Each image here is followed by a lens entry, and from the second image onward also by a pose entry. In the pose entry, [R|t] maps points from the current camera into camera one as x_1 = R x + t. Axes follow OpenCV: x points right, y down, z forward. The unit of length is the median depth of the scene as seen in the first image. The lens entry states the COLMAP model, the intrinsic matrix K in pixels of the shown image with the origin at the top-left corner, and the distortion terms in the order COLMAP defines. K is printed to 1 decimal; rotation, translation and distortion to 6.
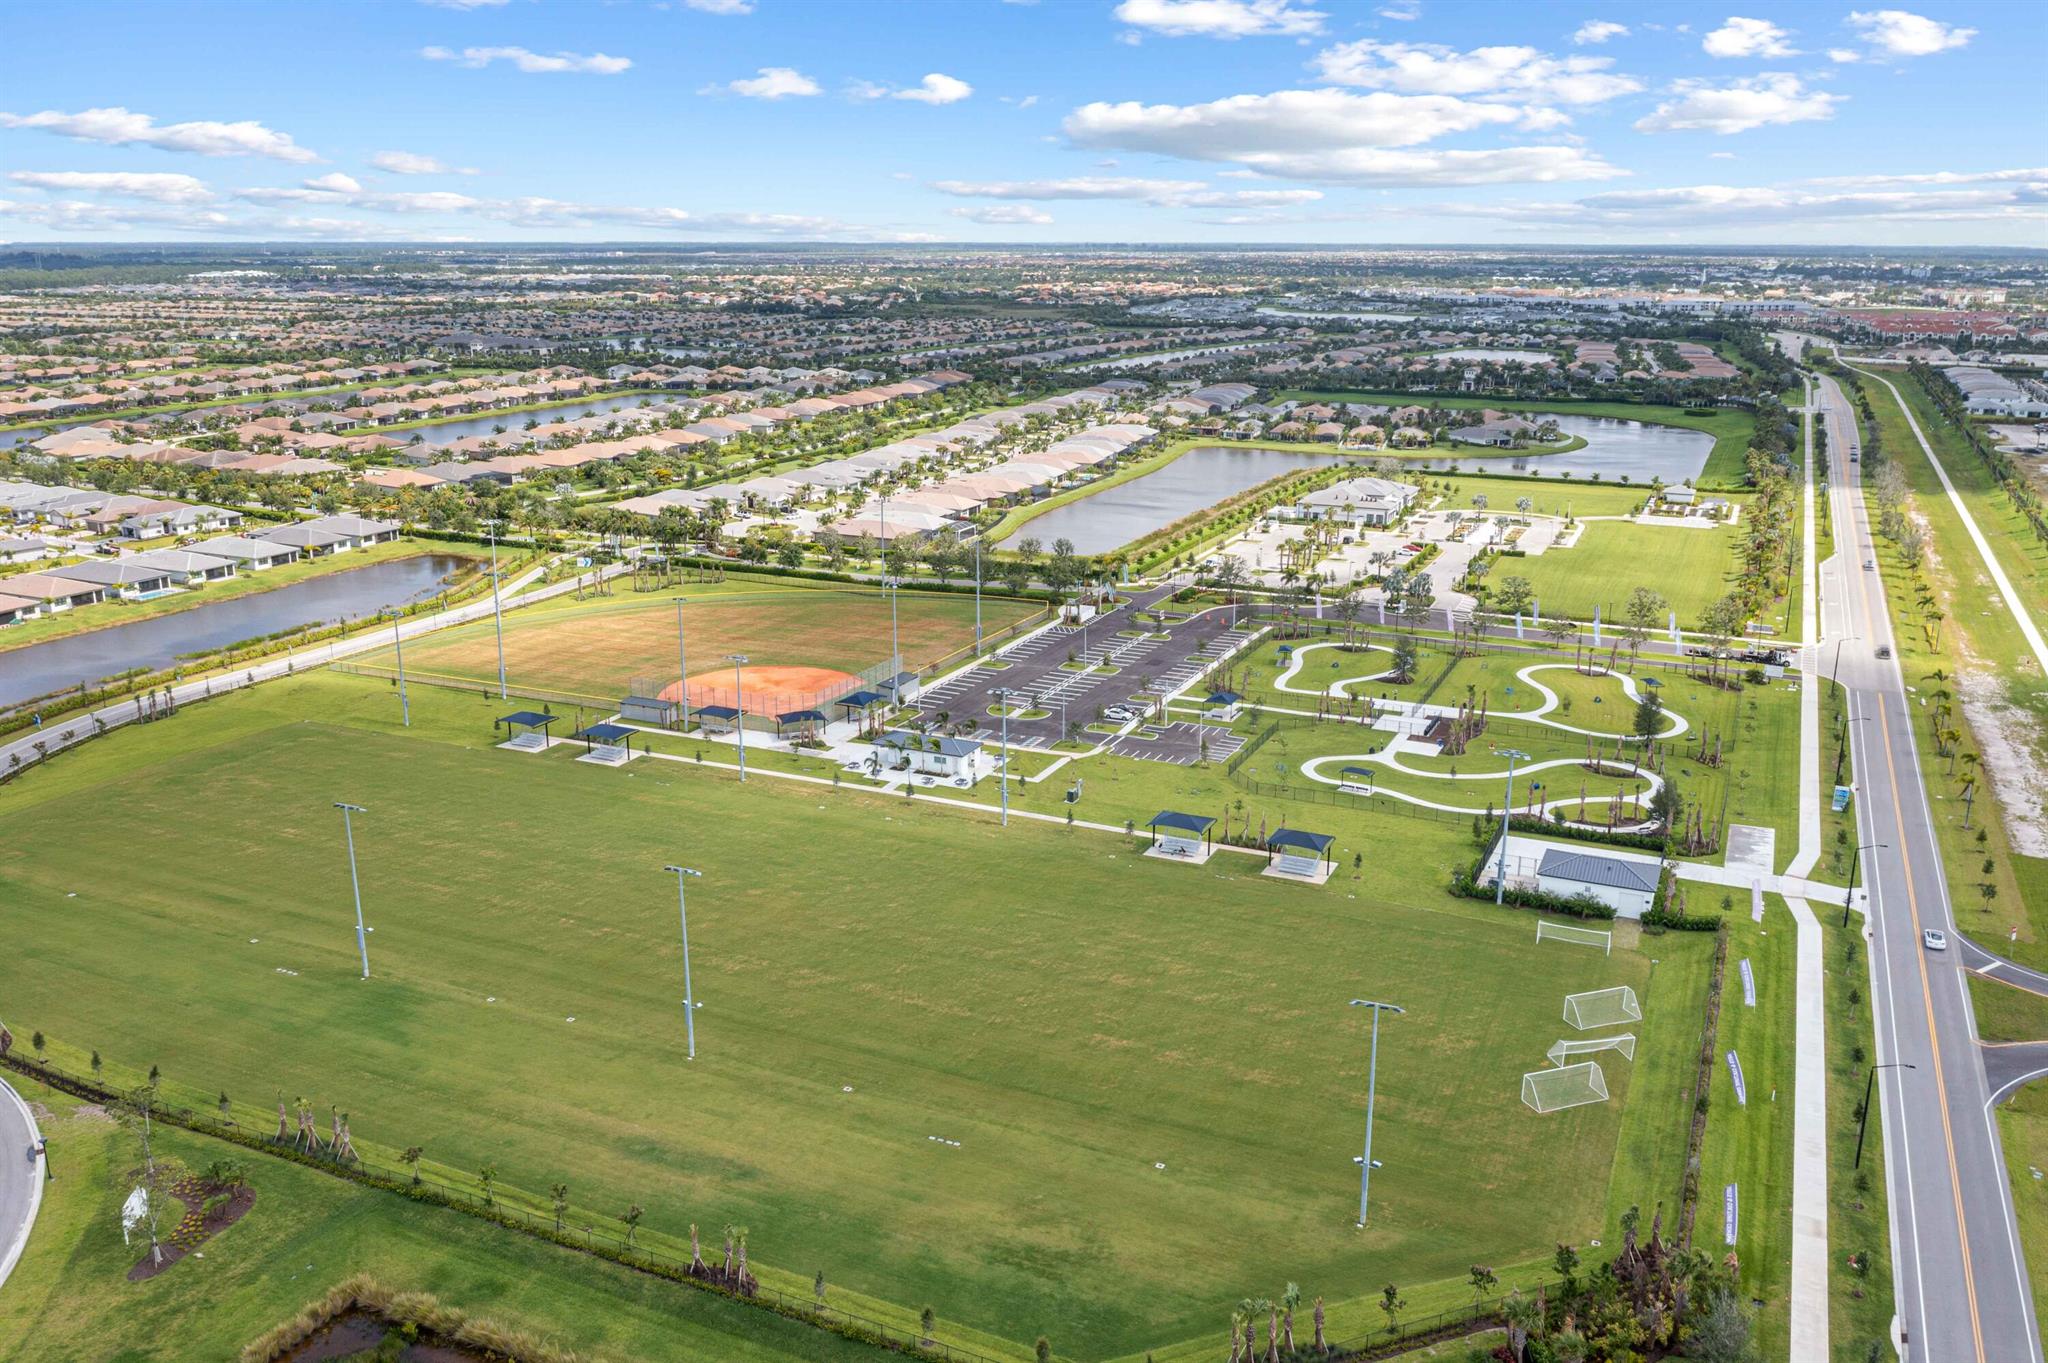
lens RADIAL K [[1622.3, 0, 1024.0], [0, 1622.3, 681.5], [0, 0, 1]] dist [-0.000188, -0.002178]
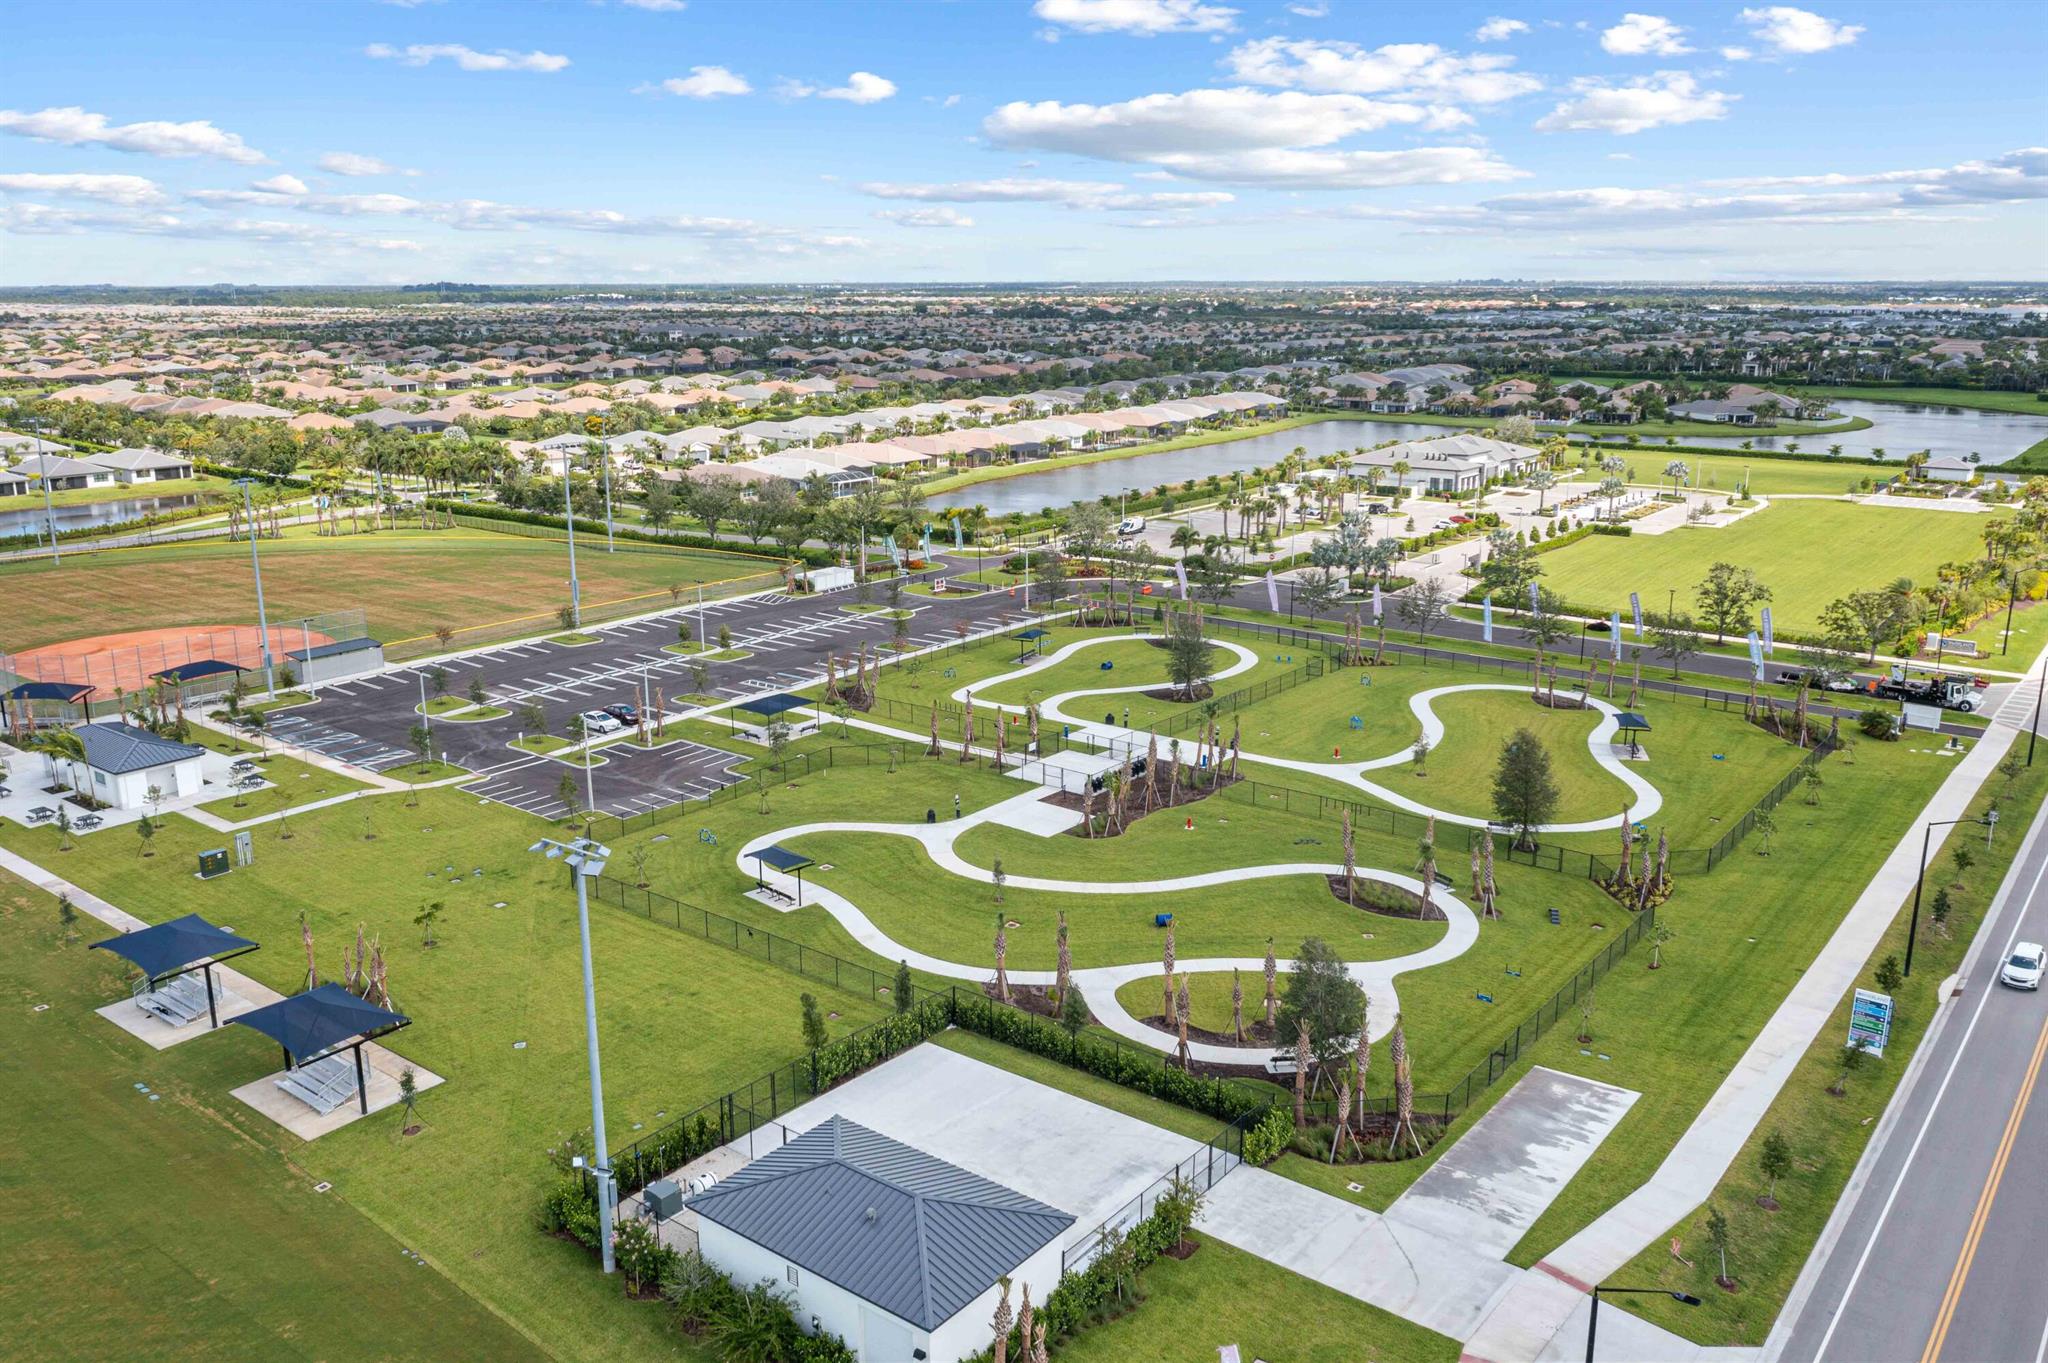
lens RADIAL K [[1622.3, 0, 1024.0], [0, 1622.3, 681.5], [0, 0, 1]] dist [-0.000188, -0.002178]
pose [[0.975612, 0.050928, -0.213514, 0.319728], [-0.055786, 0.998302, -0.016785, 0.007457], [0.212296, 0.028287, 0.976796, 0.479596]]
